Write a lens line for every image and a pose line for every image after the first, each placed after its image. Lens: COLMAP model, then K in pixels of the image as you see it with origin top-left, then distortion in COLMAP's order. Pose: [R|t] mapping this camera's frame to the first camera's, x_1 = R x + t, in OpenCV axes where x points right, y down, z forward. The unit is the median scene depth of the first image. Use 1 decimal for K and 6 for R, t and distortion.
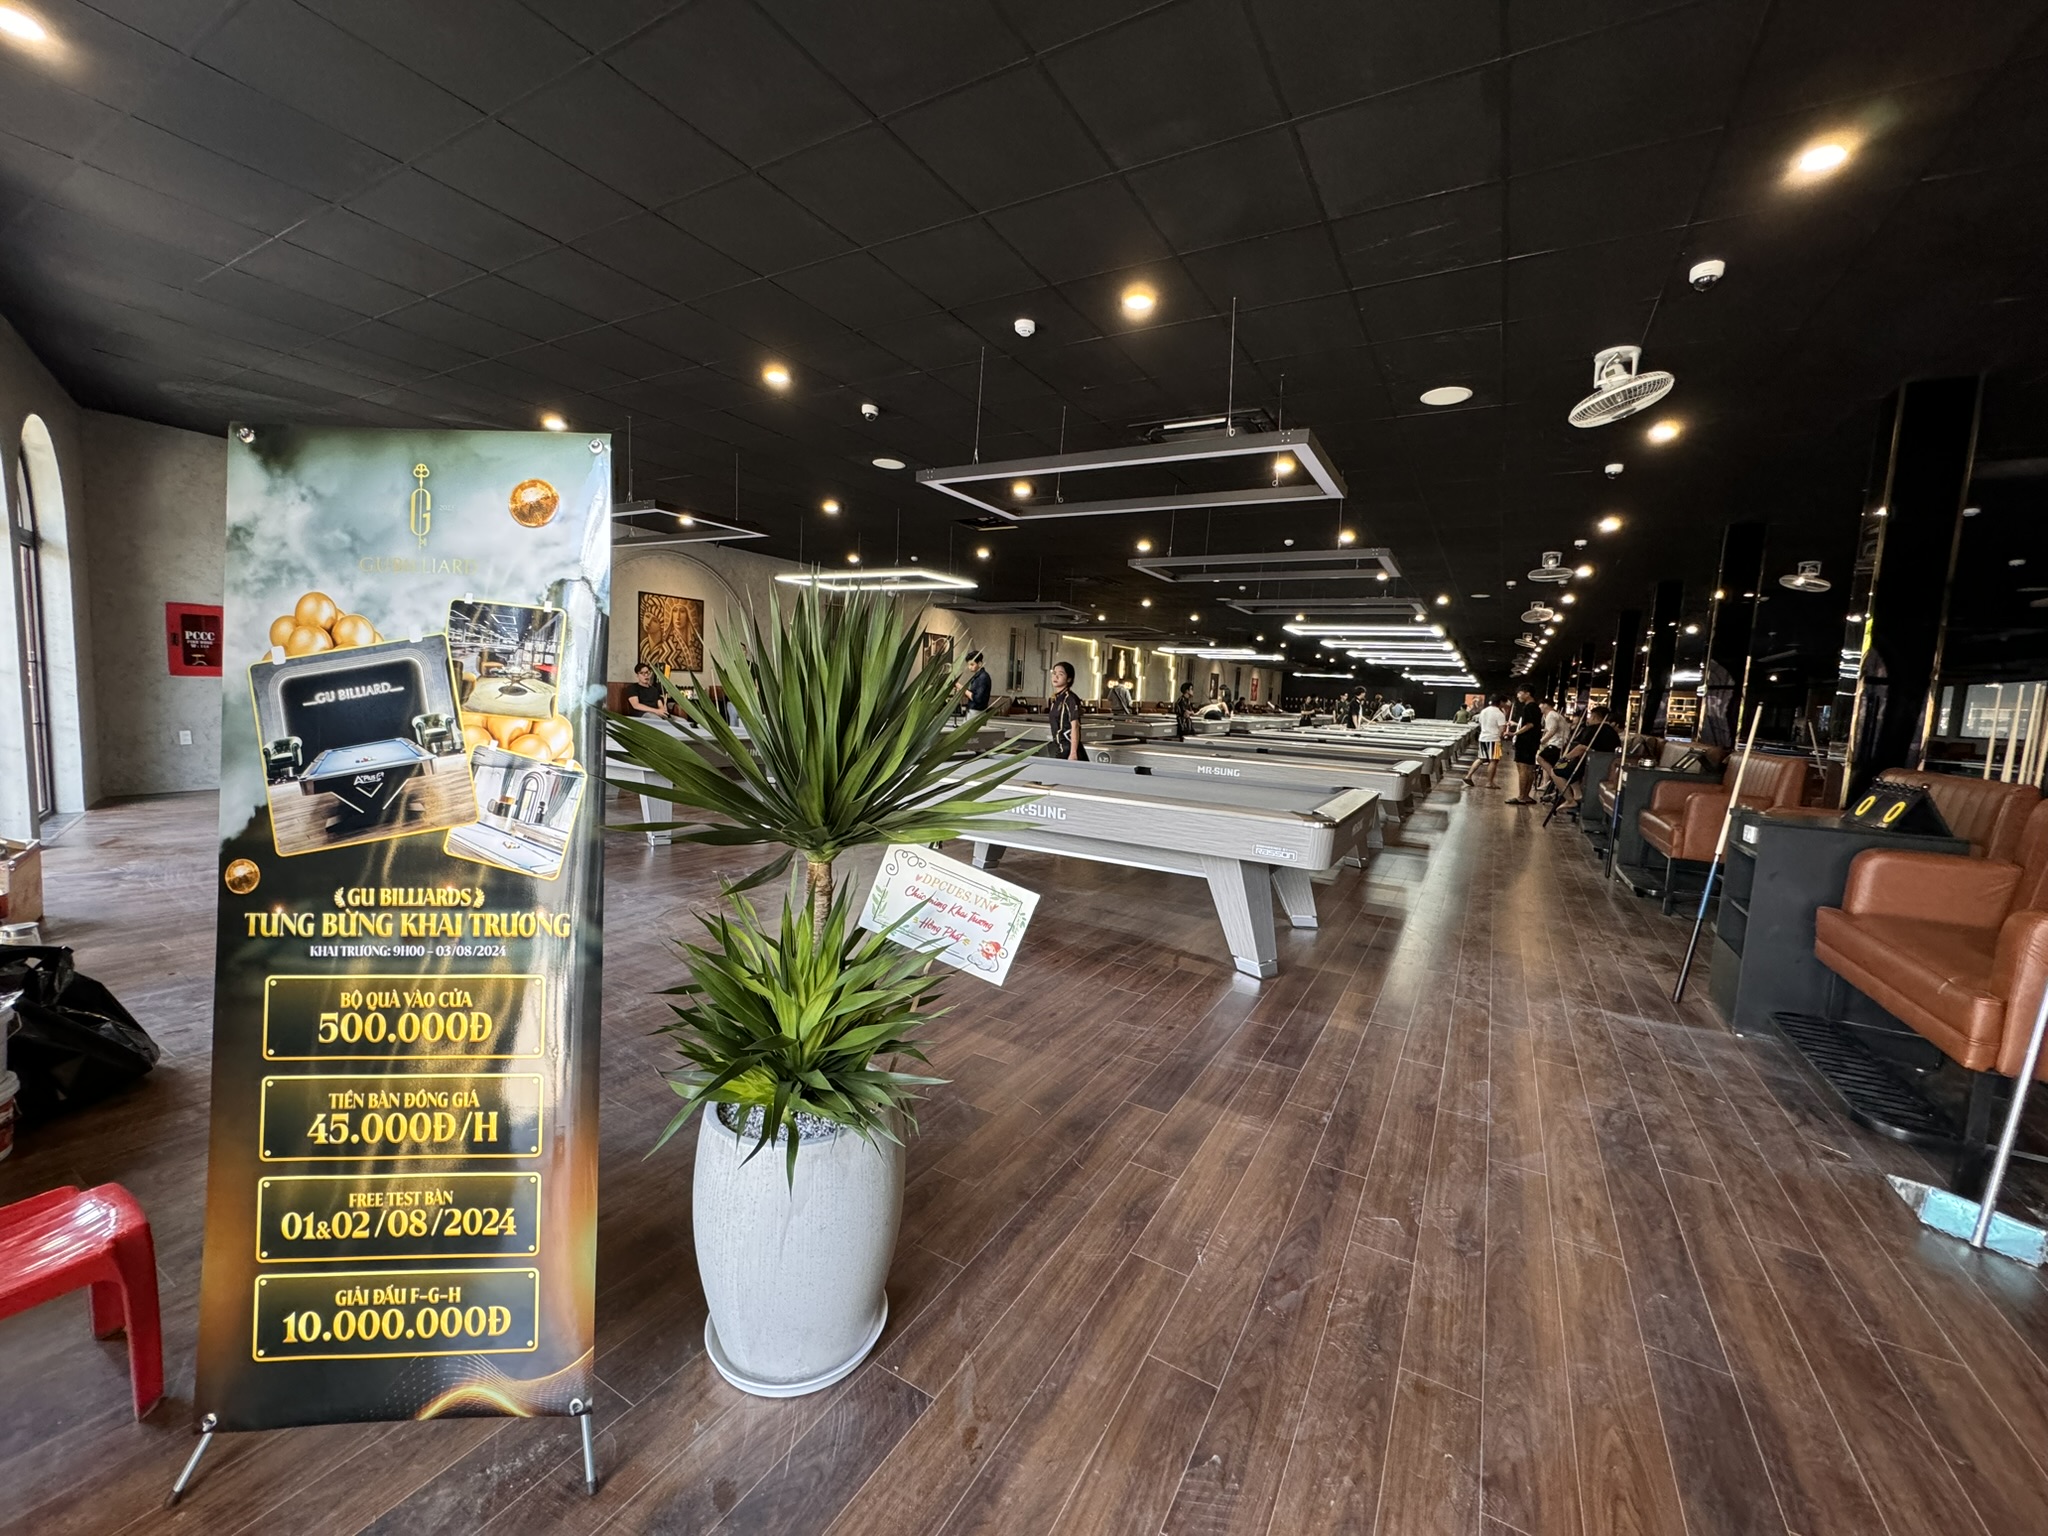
lens RADIAL K [[816.2, 0, 1023.1], [0, 816.2, 769.1], [0, 0, 1]] dist [-0.004471, 0.001136]
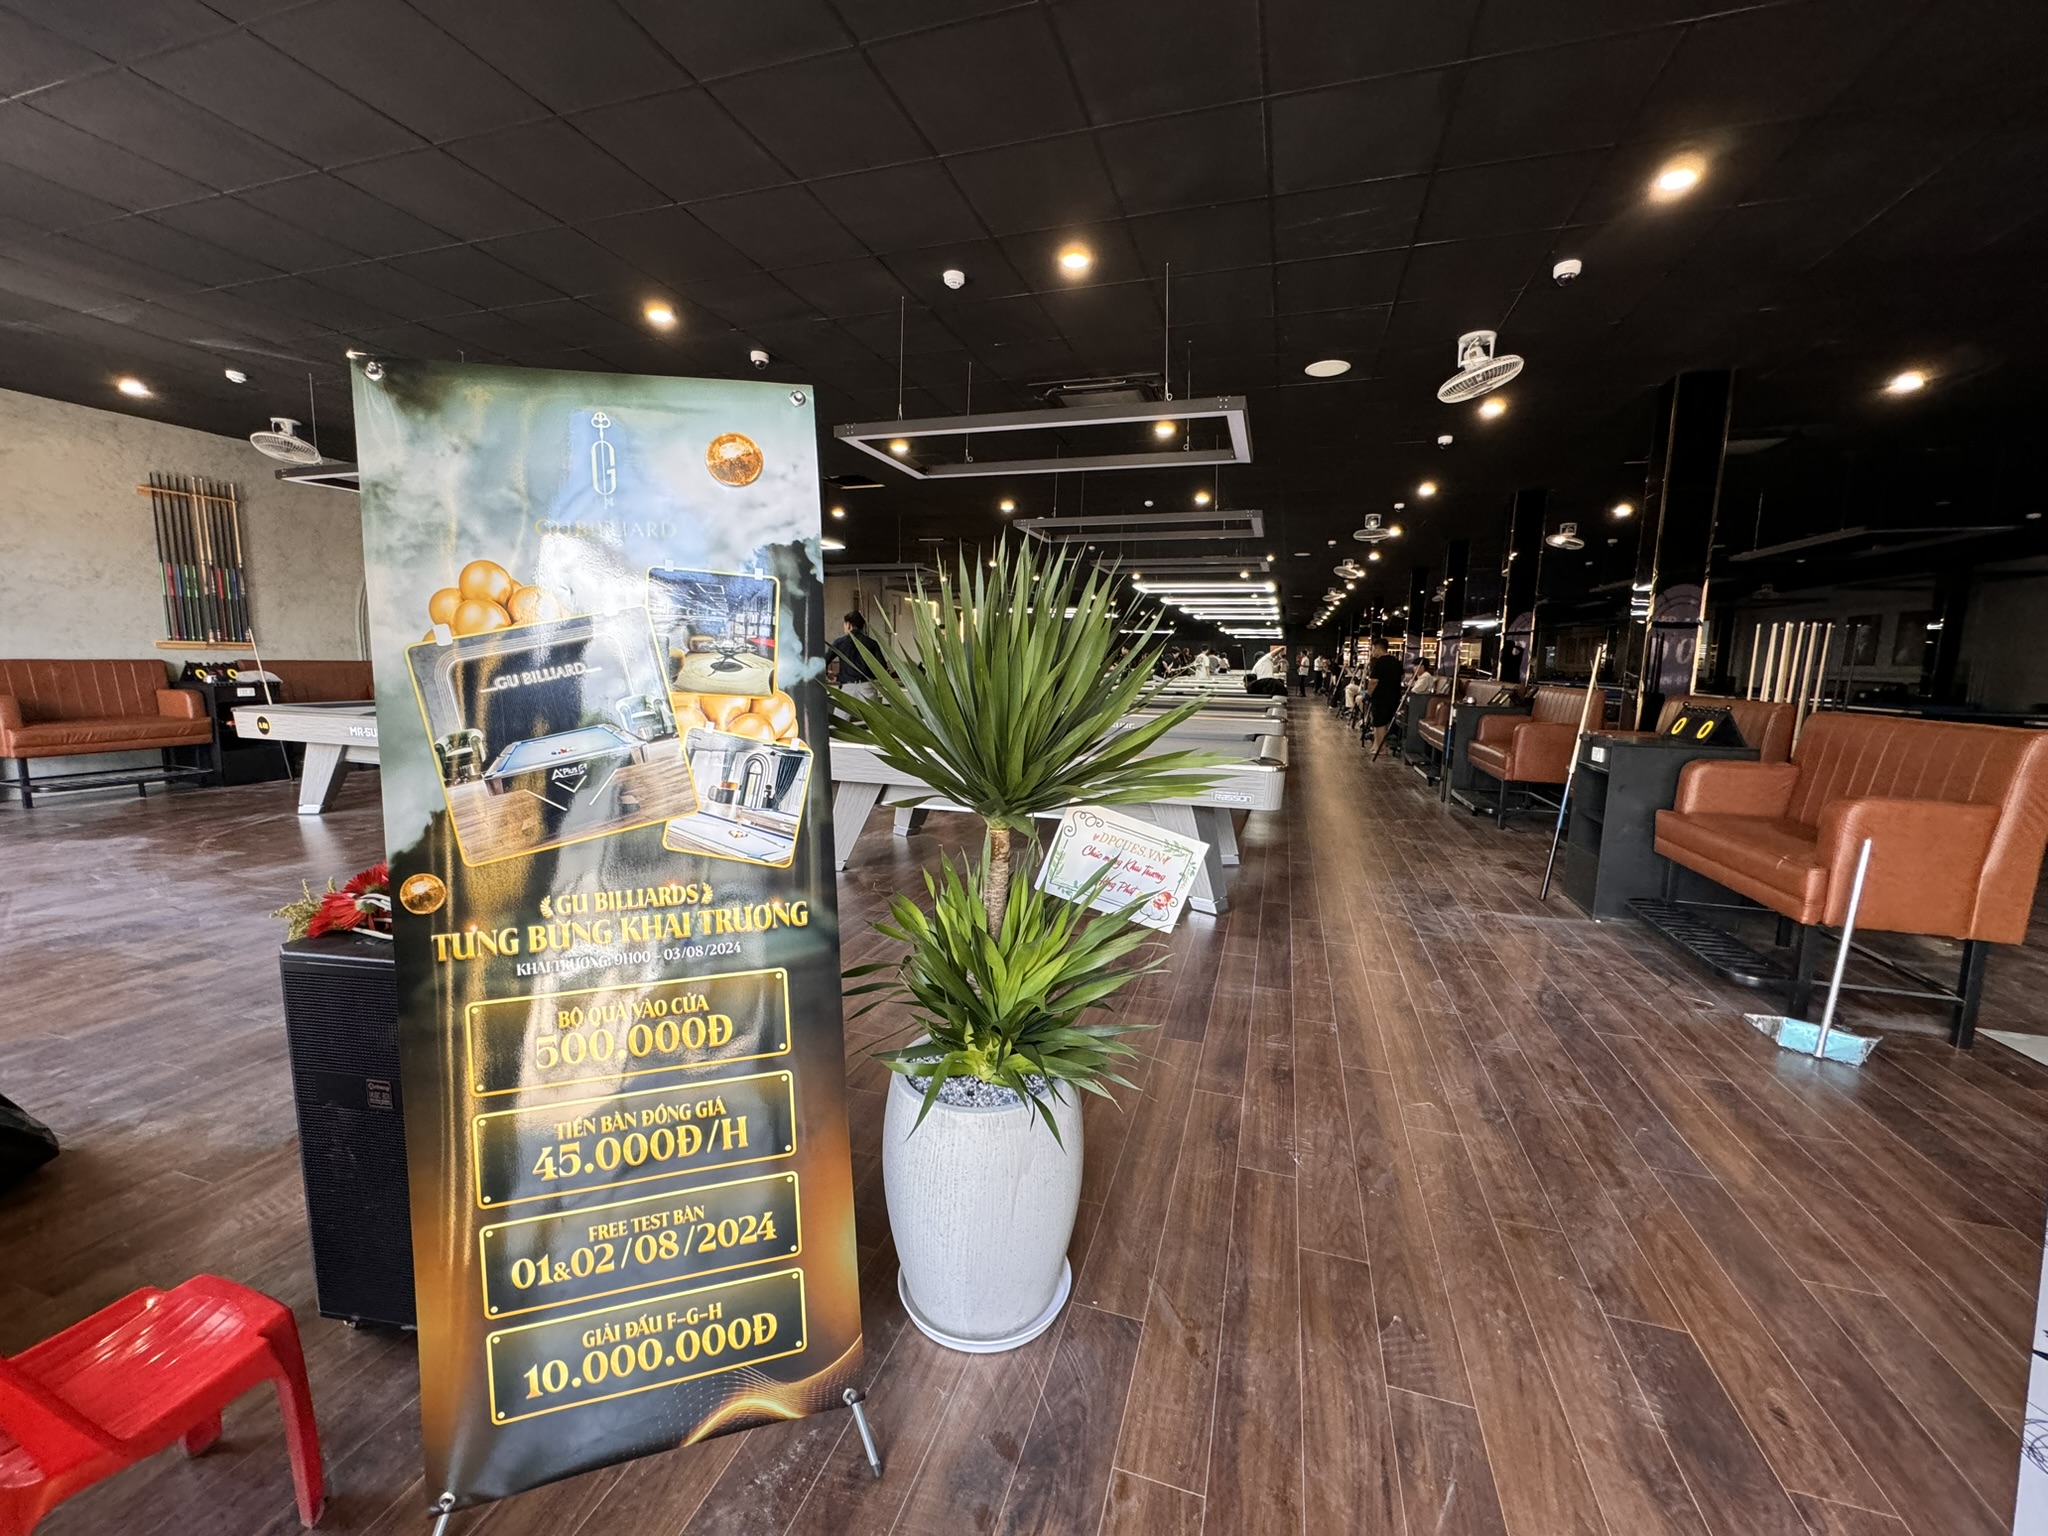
lens RADIAL K [[816.2, 0, 1025.1], [0, 816.2, 769.6], [0, 0, 1]] dist [-0.004471, 0.001136]
pose [[0.975539, -0.061670, 0.210997, -0.381653], [0.051816, 0.997306, 0.051919, -0.008481], [-0.213630, -0.039716, 0.976107, 0.019296]]
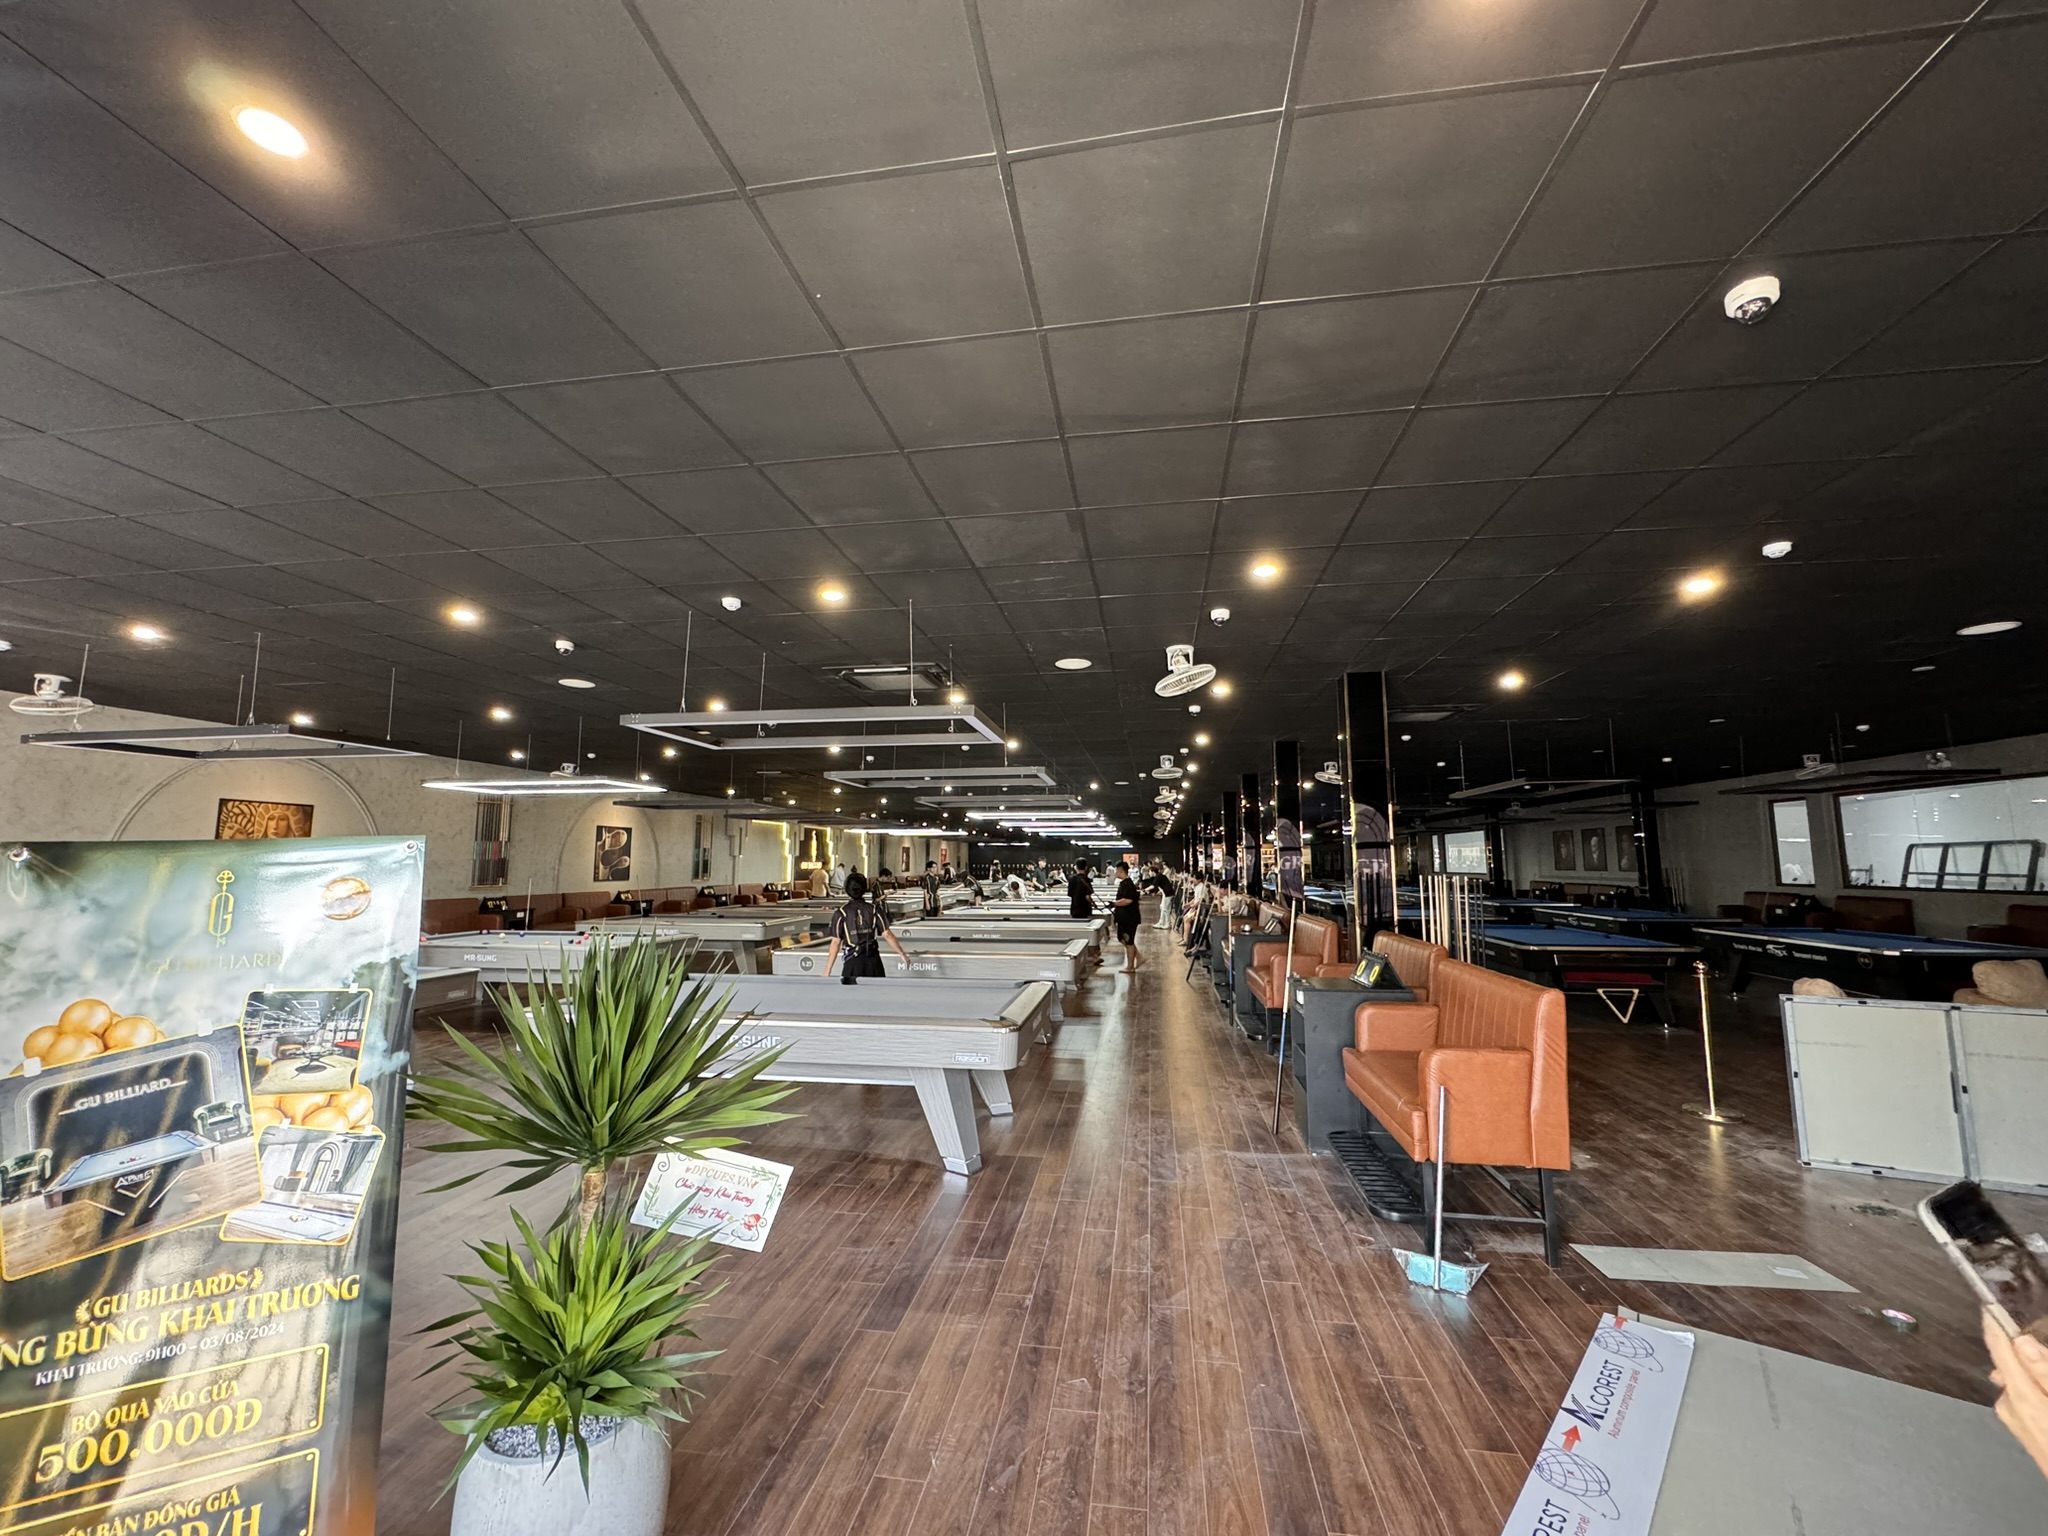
lens RADIAL K [[816.2, 0, 1025.4], [0, 816.2, 768.6], [0, 0, 1]] dist [-0.004471, 0.001136]
pose [[0.929625, -0.007985, 0.368420, -0.092521], [0.082783, 0.978737, -0.187671, -0.160098], [-0.359087, 0.204963, 0.910520, -0.350501]]
